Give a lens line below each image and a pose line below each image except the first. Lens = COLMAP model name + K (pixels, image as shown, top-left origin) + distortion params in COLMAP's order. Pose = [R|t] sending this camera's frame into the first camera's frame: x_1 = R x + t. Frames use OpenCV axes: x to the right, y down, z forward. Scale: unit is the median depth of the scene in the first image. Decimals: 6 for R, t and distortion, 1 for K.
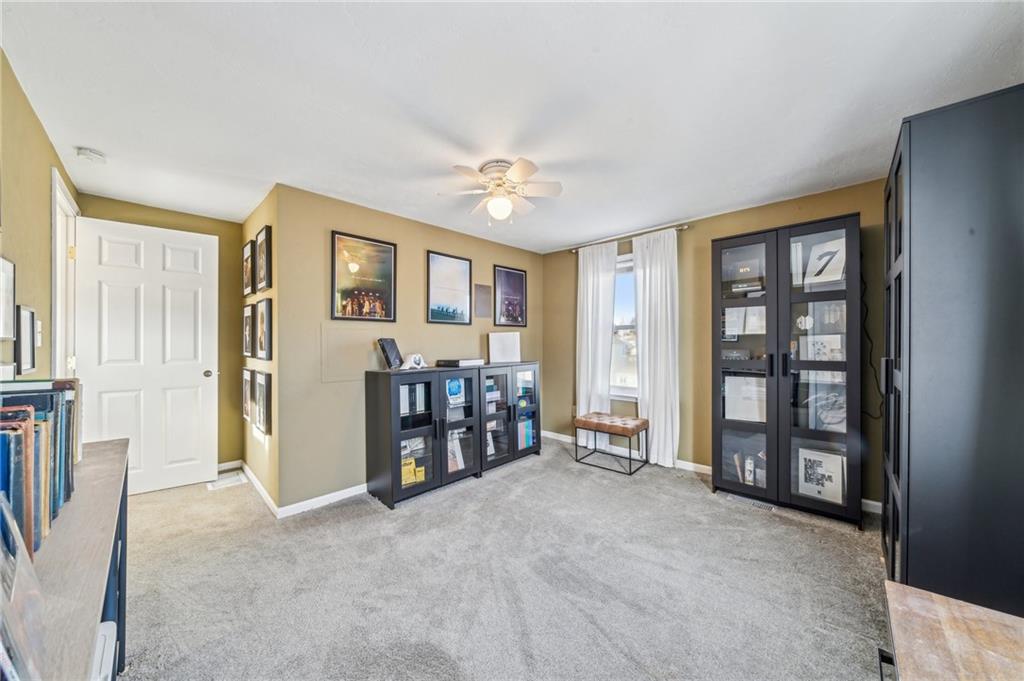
lens RADIAL K [[353.5, 0, 514.4], [0, 353.5, 342.1], [0, 0, 1]] dist [-0.002479, 0.000083]
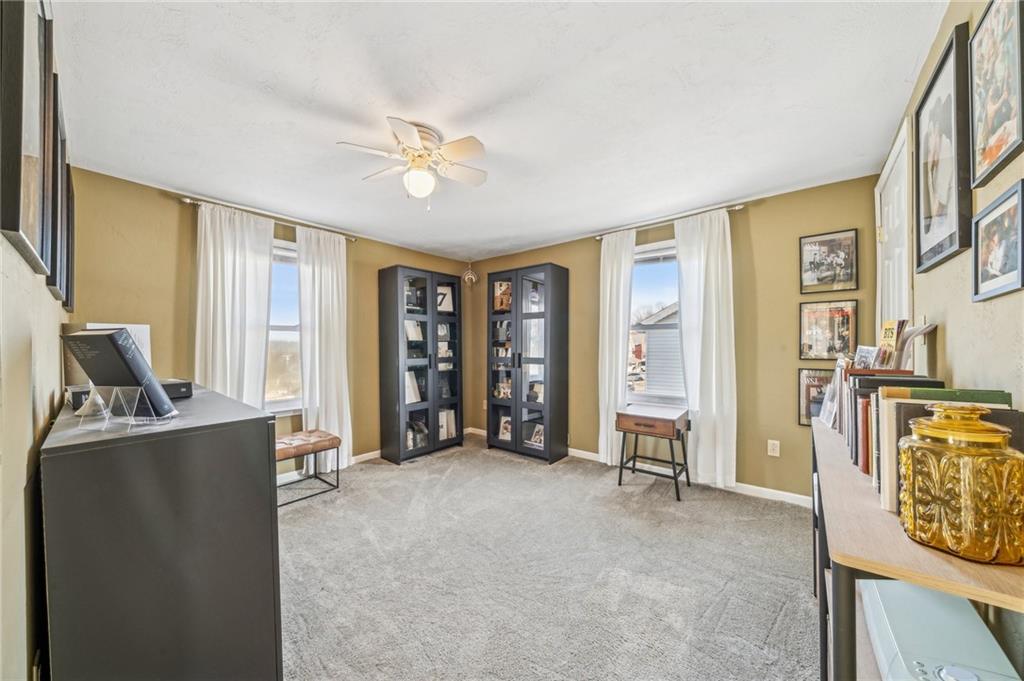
lens RADIAL K [[341.0, 0, 513.9], [0, 341.0, 344.3], [0, 0, 1]] dist [0.000410, -0.000012]
pose [[-0.051183, 0.009398, 0.998645, -0.661335], [0.002145, 0.999954, -0.009300, 0.007090], [-0.998687, 0.001666, -0.051201, 0.639387]]
